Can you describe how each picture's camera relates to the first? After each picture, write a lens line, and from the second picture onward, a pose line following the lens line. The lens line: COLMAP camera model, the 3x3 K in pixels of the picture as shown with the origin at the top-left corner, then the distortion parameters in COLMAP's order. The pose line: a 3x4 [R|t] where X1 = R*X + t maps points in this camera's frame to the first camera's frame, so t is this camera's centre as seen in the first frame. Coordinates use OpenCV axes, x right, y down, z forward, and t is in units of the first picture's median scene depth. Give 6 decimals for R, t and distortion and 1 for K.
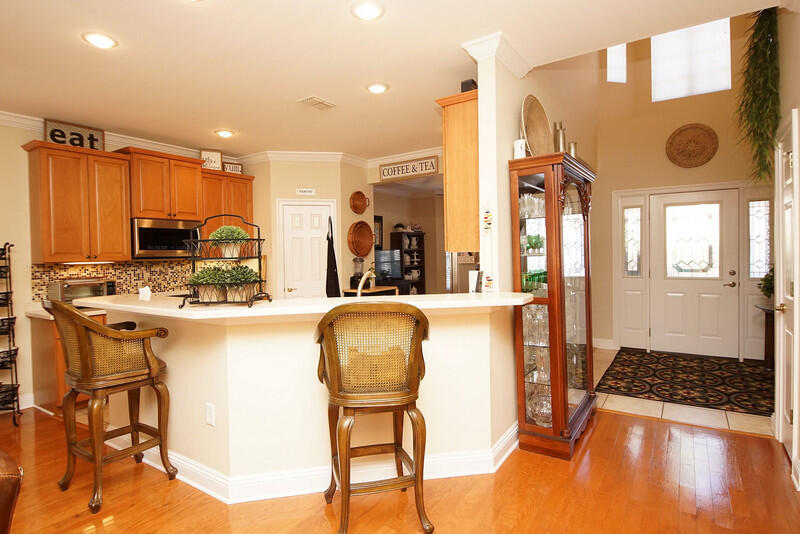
lens RADIAL K [[426.6, 0, 393.0], [0, 426.6, 263.7], [0, 0, 1]] dist [0.014086, -0.013762]
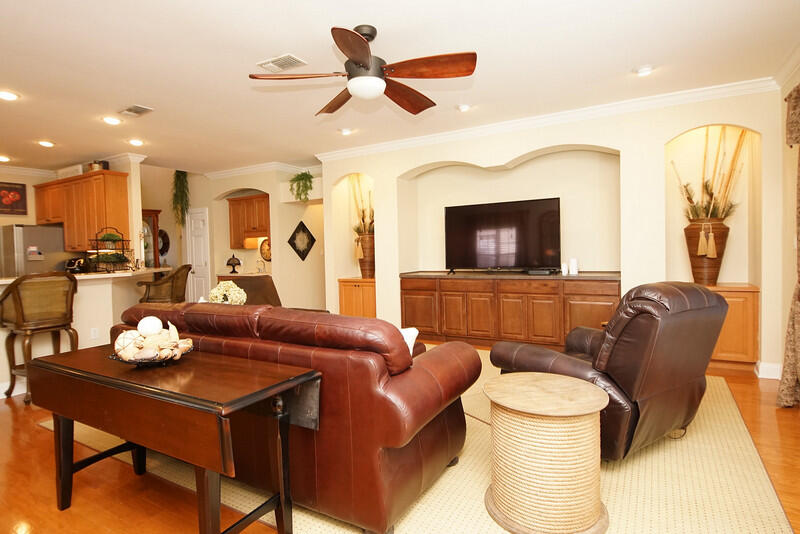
lens RADIAL K [[426.6, 0, 394.9], [0, 426.6, 262.0], [0, 0, 1]] dist [0.014086, -0.013762]
pose [[-0.073396, -0.005818, 0.997286, -1.035360], [0.047425, 0.998831, 0.009317, 0.037854], [-0.996175, 0.047980, -0.073035, -0.075093]]
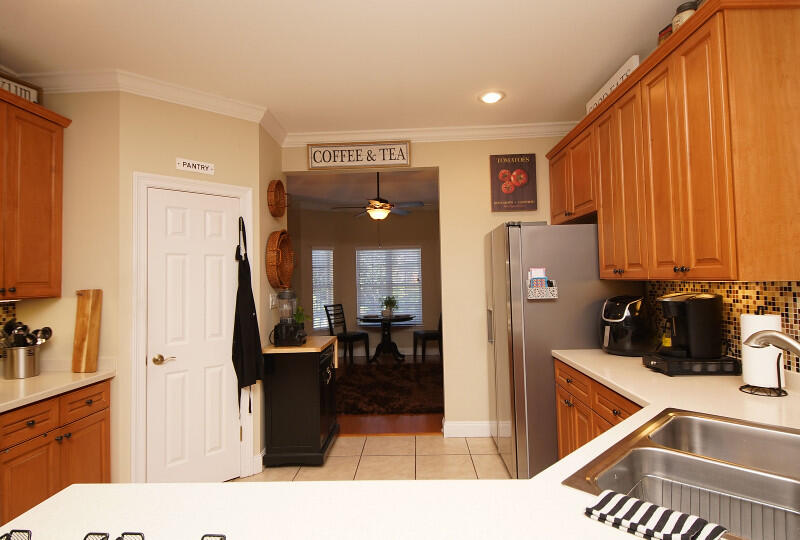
lens RADIAL K [[433.0, 0, 397.7], [0, 433.0, 263.6], [0, 0, 1]] dist [0.014241, -0.002622]
pose [[0.845142, 0.017394, 0.534259, -0.279165], [0.018150, 0.997960, -0.061202, -0.013494], [-0.534233, 0.061422, 0.843103, 0.428920]]
